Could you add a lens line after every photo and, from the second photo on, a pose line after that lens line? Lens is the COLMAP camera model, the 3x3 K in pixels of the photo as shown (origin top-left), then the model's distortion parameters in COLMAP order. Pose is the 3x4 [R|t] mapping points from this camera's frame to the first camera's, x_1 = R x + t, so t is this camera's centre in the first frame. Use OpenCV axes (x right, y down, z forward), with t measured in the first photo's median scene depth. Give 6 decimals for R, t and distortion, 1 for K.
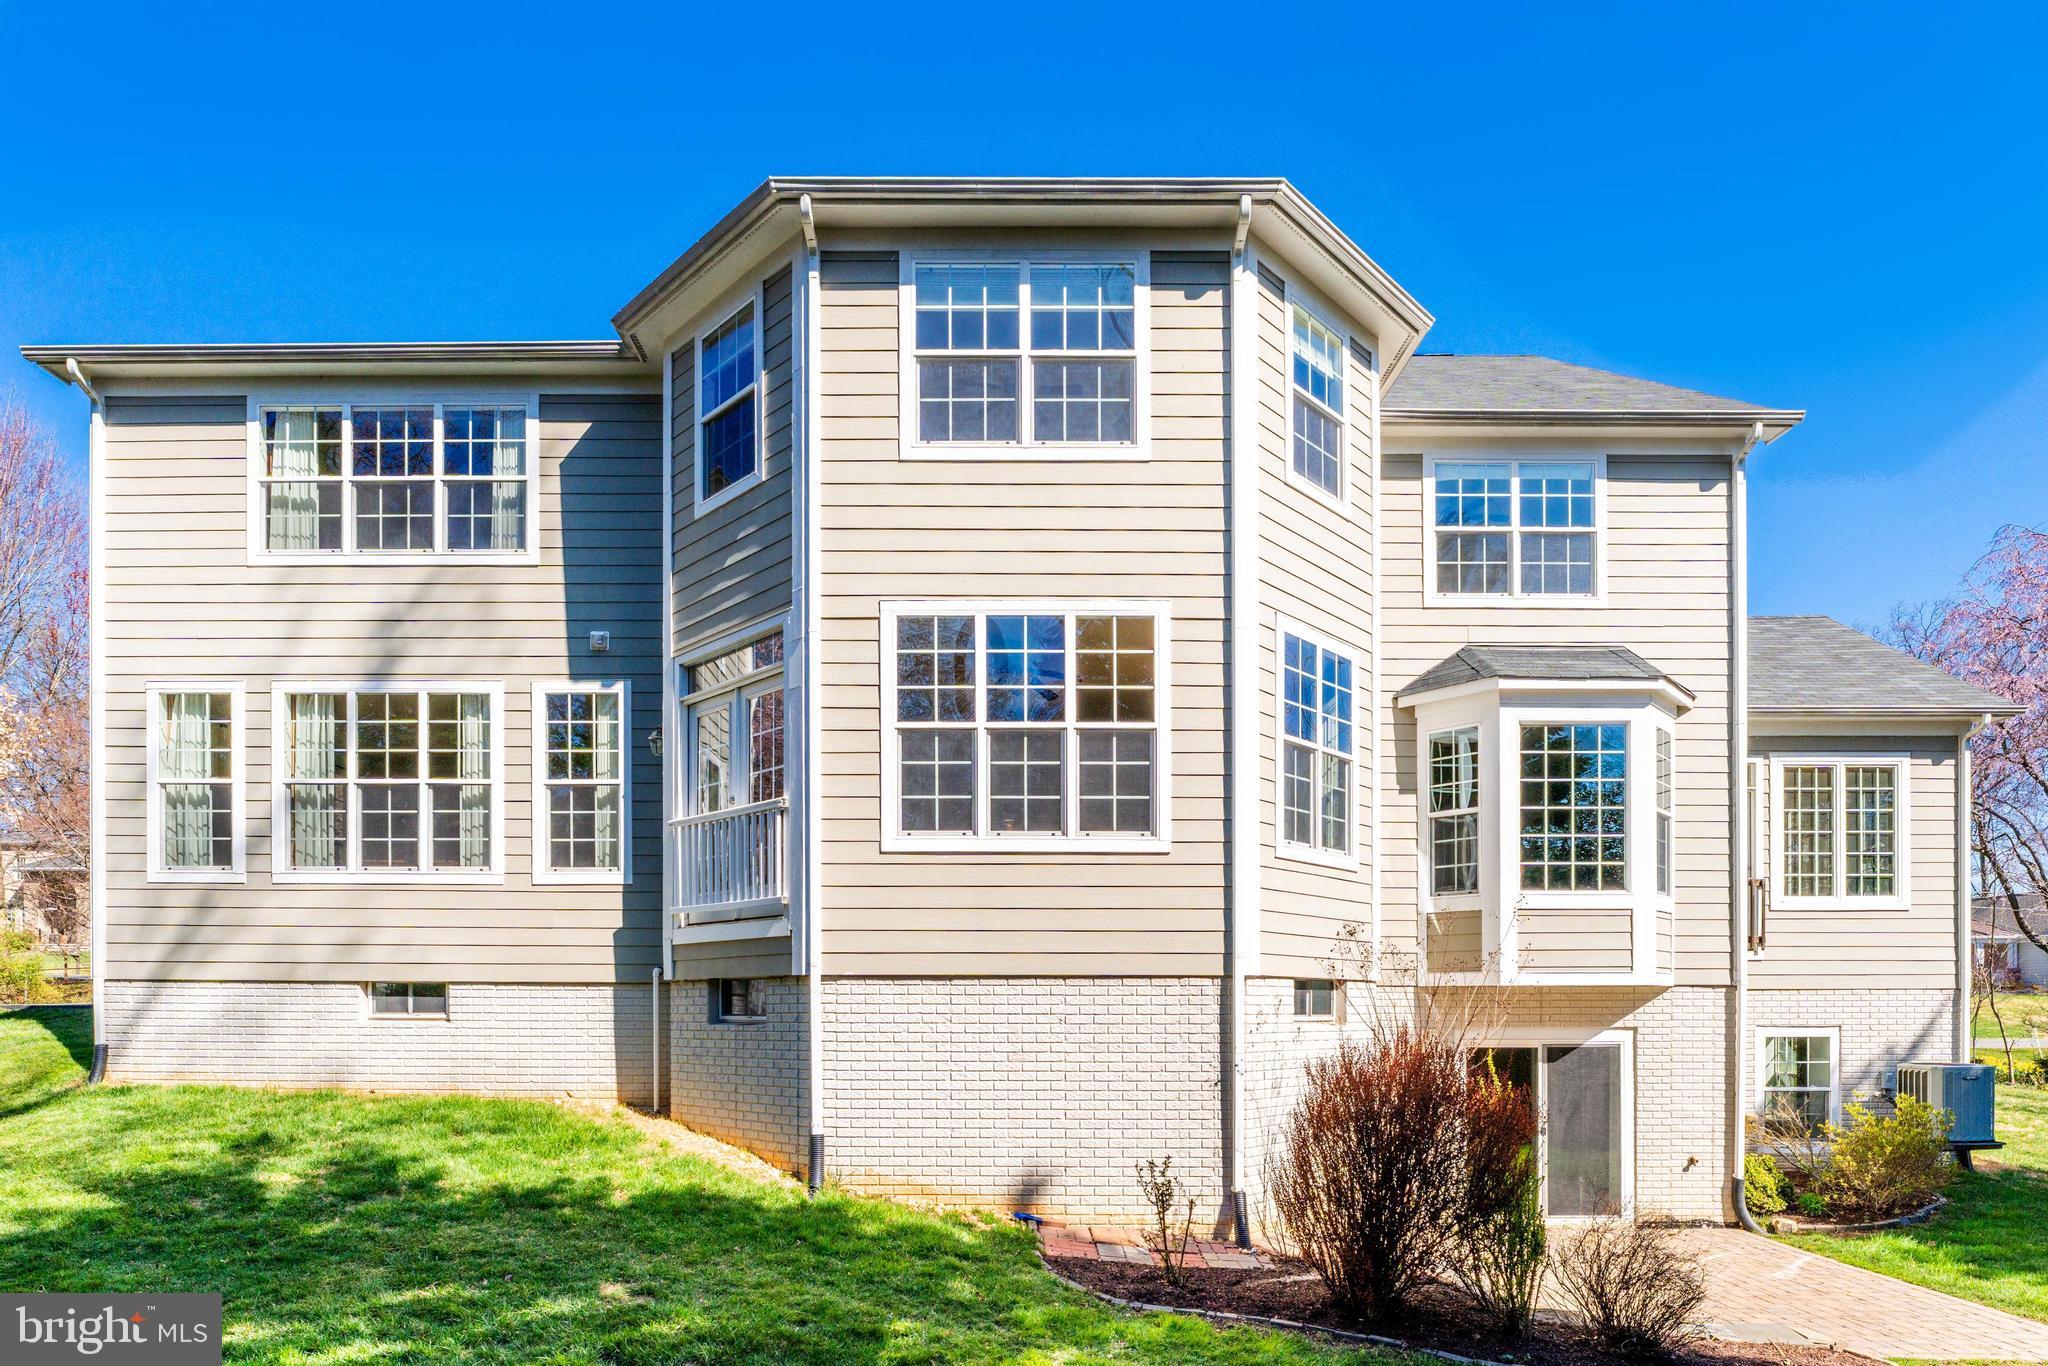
lens RADIAL K [[1154.0, 0, 1023.1], [0, 1154.0, 1019.8], [0, 0, 1]] dist [0.002908, -0.047596]
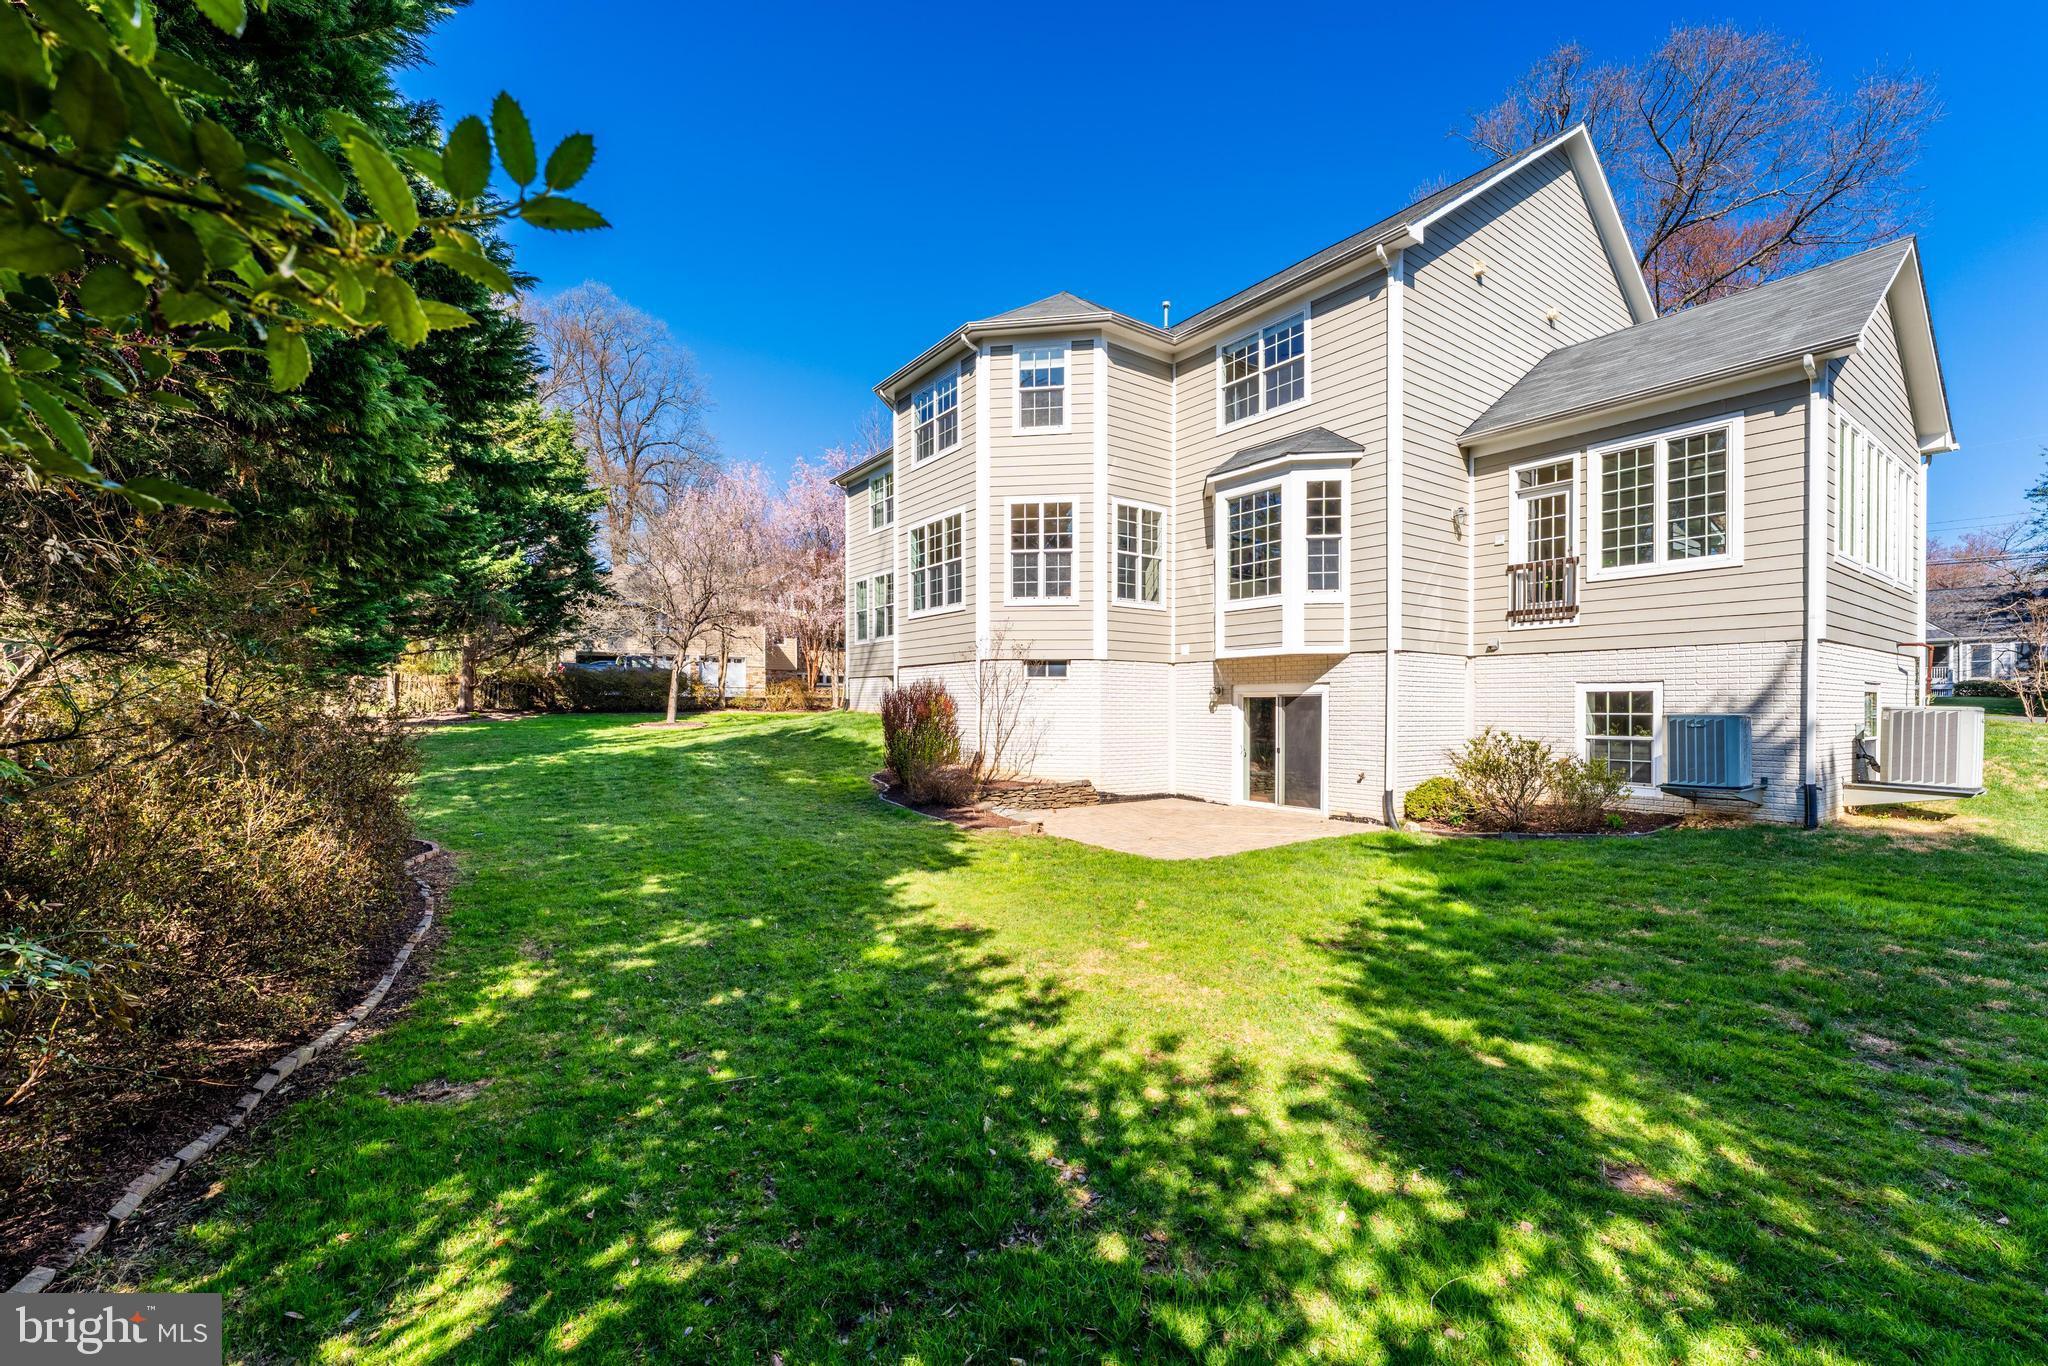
lens RADIAL K [[852.1, 0, 1024.2], [0, 852.1, 707.8], [0, 0, 1]] dist [-0.030372, 0.000144]
pose [[0.585418, 0.004092, -0.810721, 1.186611], [-0.007452, 0.999972, -0.000334, 0.042205], [0.810697, 0.006237, 0.585433, 0.047895]]
